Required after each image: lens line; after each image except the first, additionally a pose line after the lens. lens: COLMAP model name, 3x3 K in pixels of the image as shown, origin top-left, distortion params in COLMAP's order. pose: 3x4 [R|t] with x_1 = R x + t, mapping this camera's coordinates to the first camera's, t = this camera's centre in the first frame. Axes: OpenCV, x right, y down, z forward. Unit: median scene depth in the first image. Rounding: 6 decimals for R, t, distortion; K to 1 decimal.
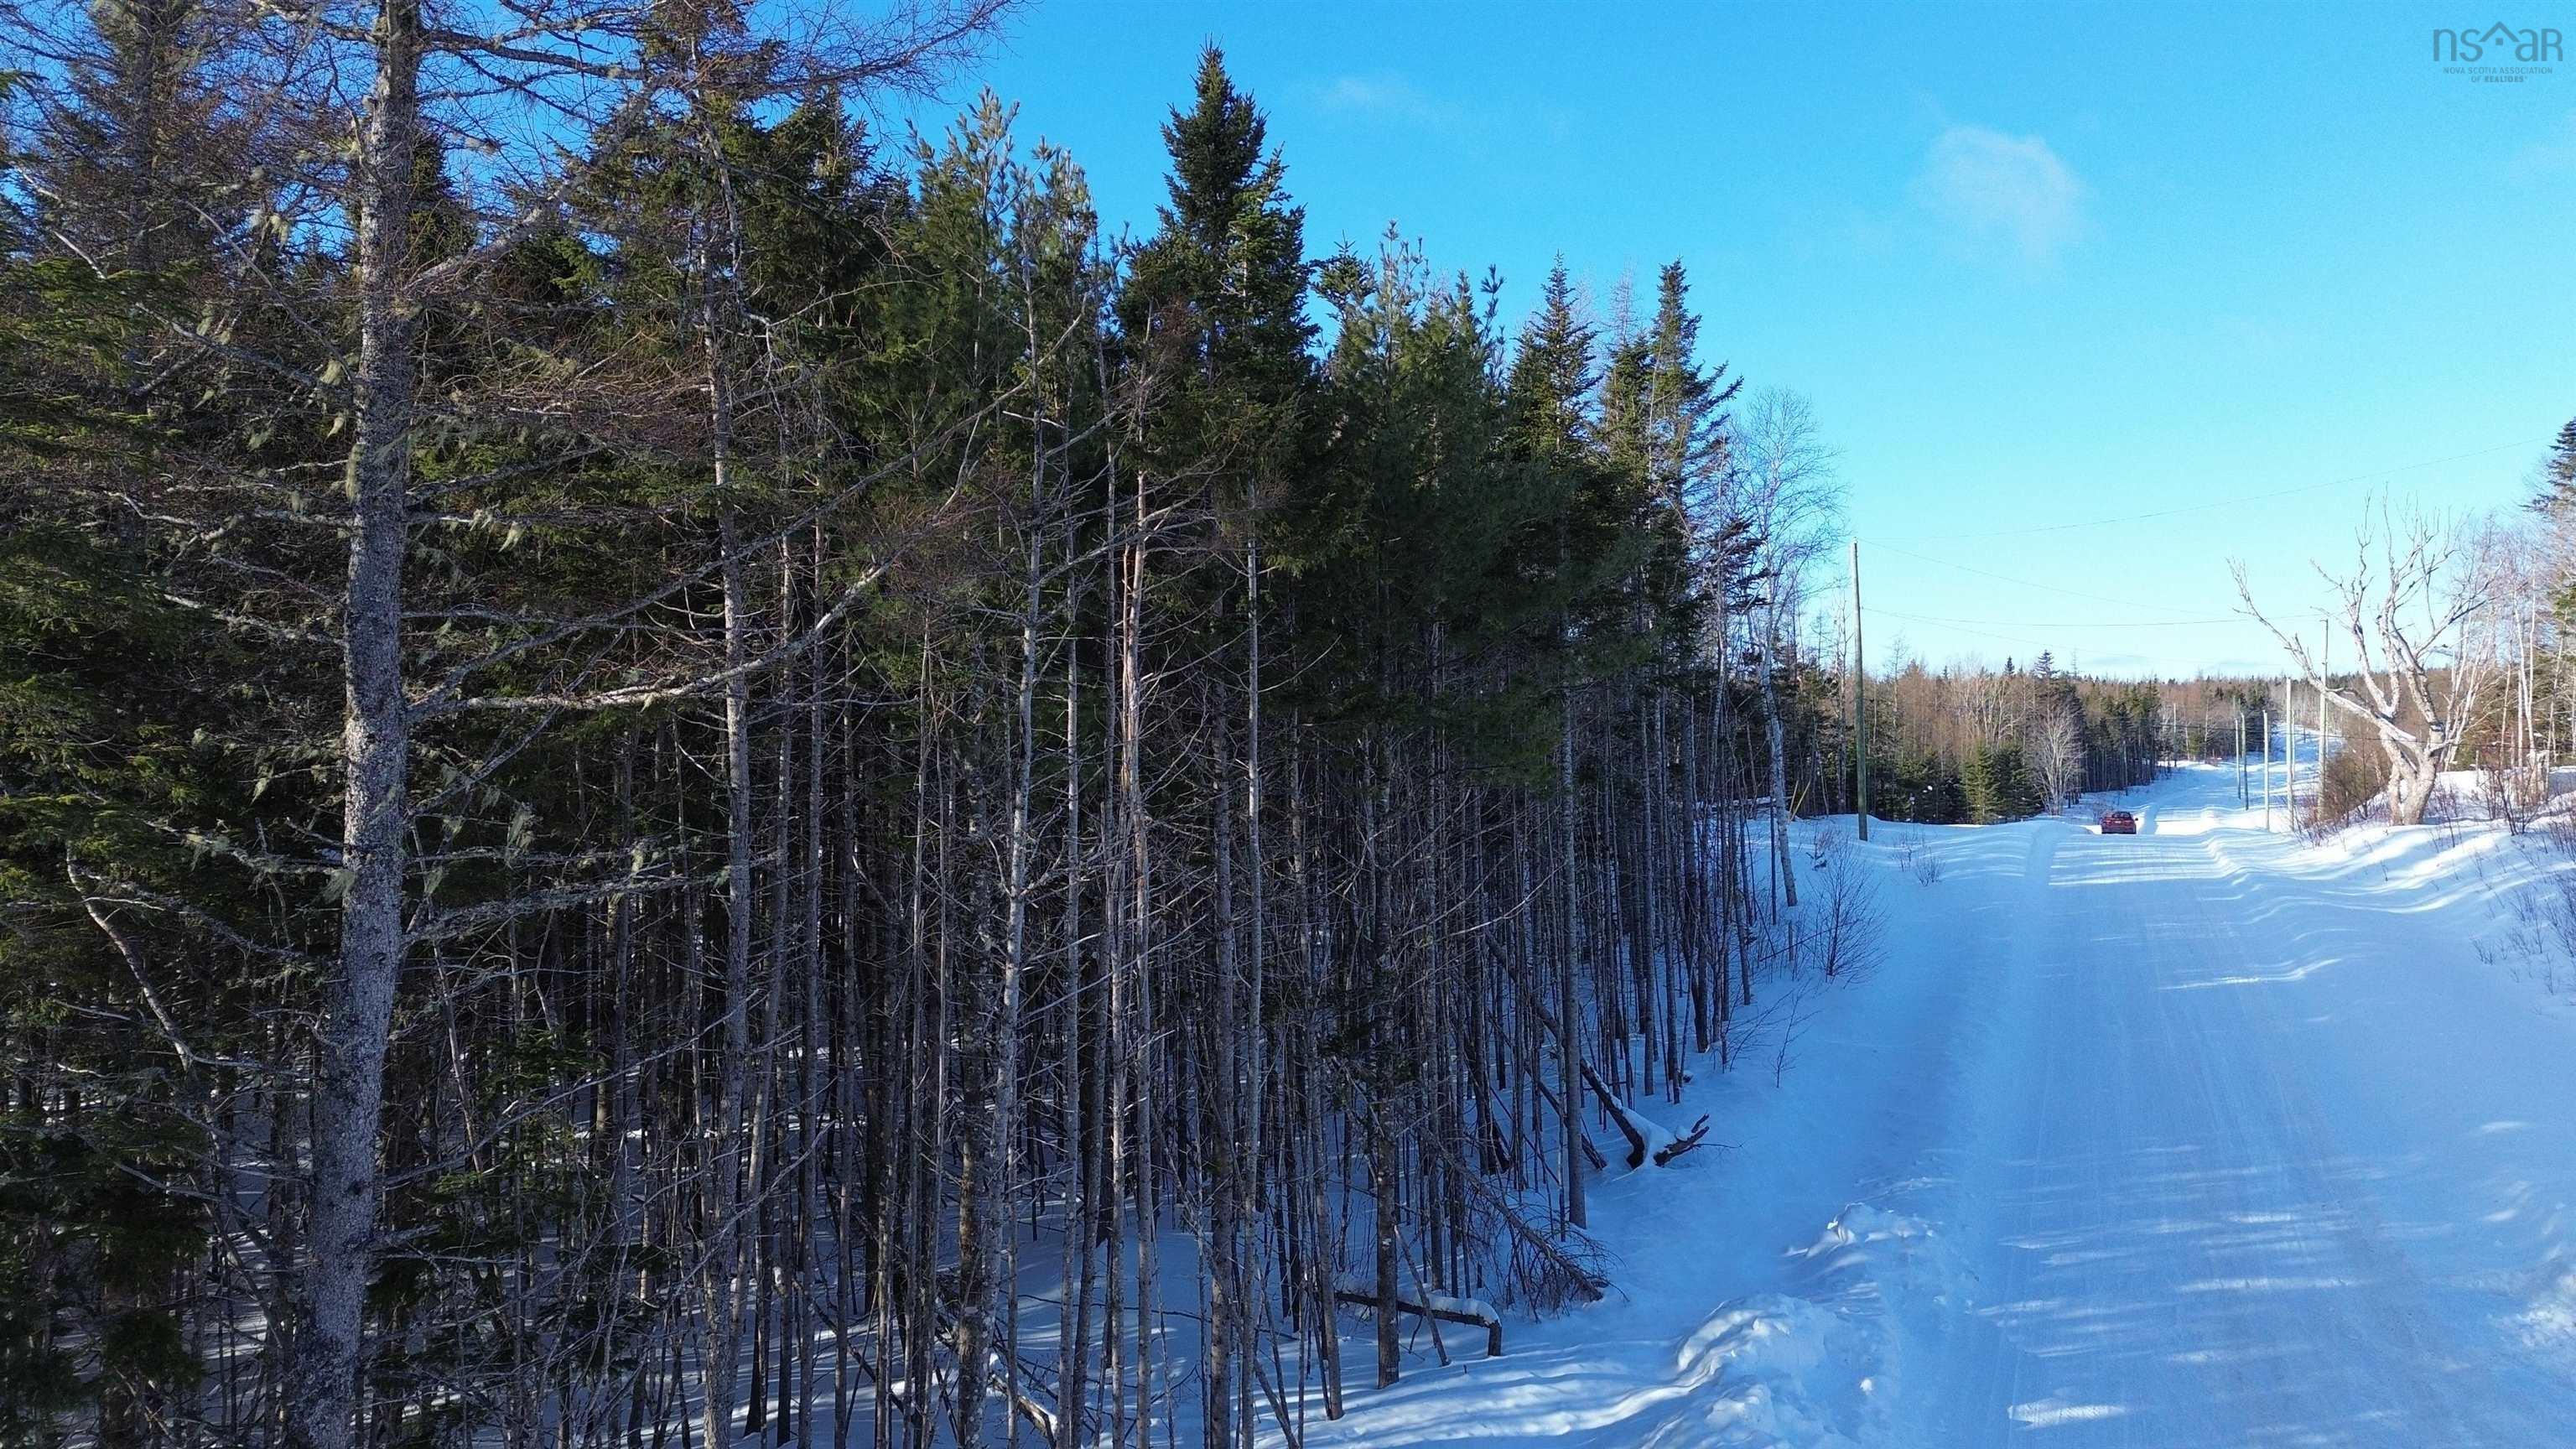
lens RADIAL K [[1786.5, 0, 1287.5], [0, 1786.5, 720.7], [0, 0, 1]] dist [0.052360, -0.049017]
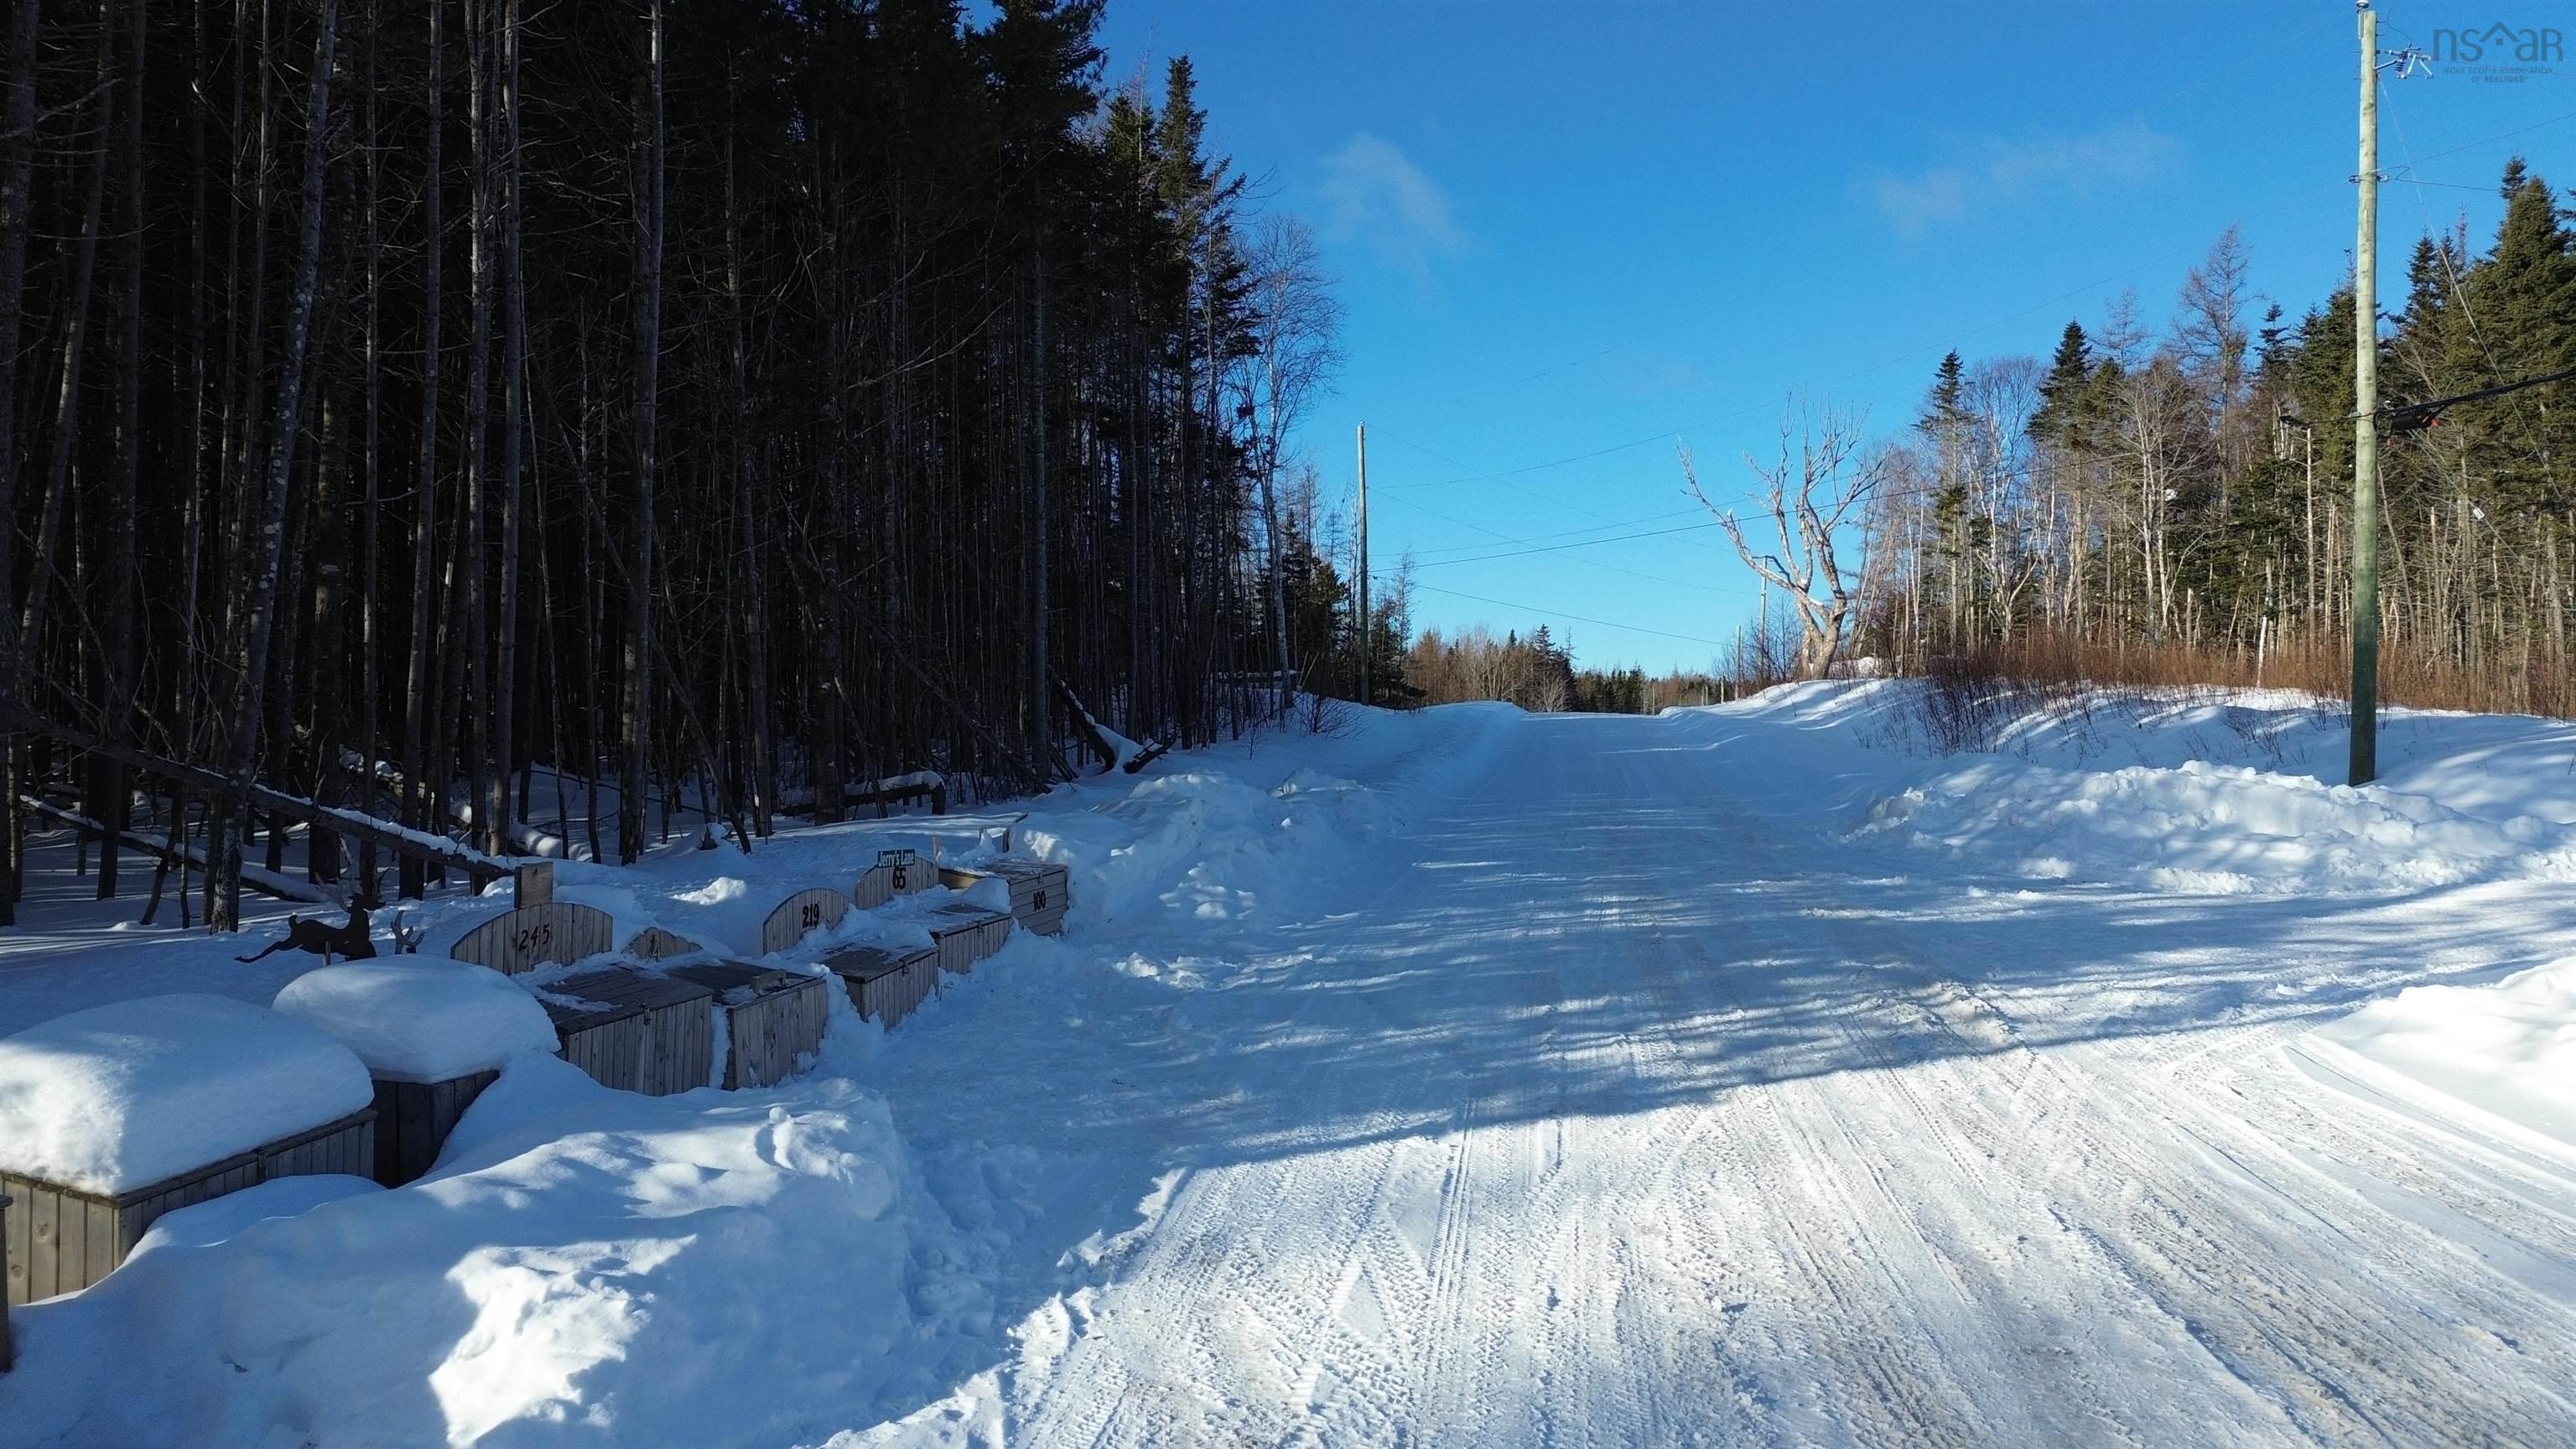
lens RADIAL K [[1786.5, 0, 1287.5], [0, 1786.5, 720.7], [0, 0, 1]] dist [0.052360, -0.049017]
pose [[0.968242, 0.016534, 0.249469, 0.018260], [-0.015478, 0.999861, -0.006194, 0.103040], [-0.249537, 0.002136, 0.968363, -0.009878]]
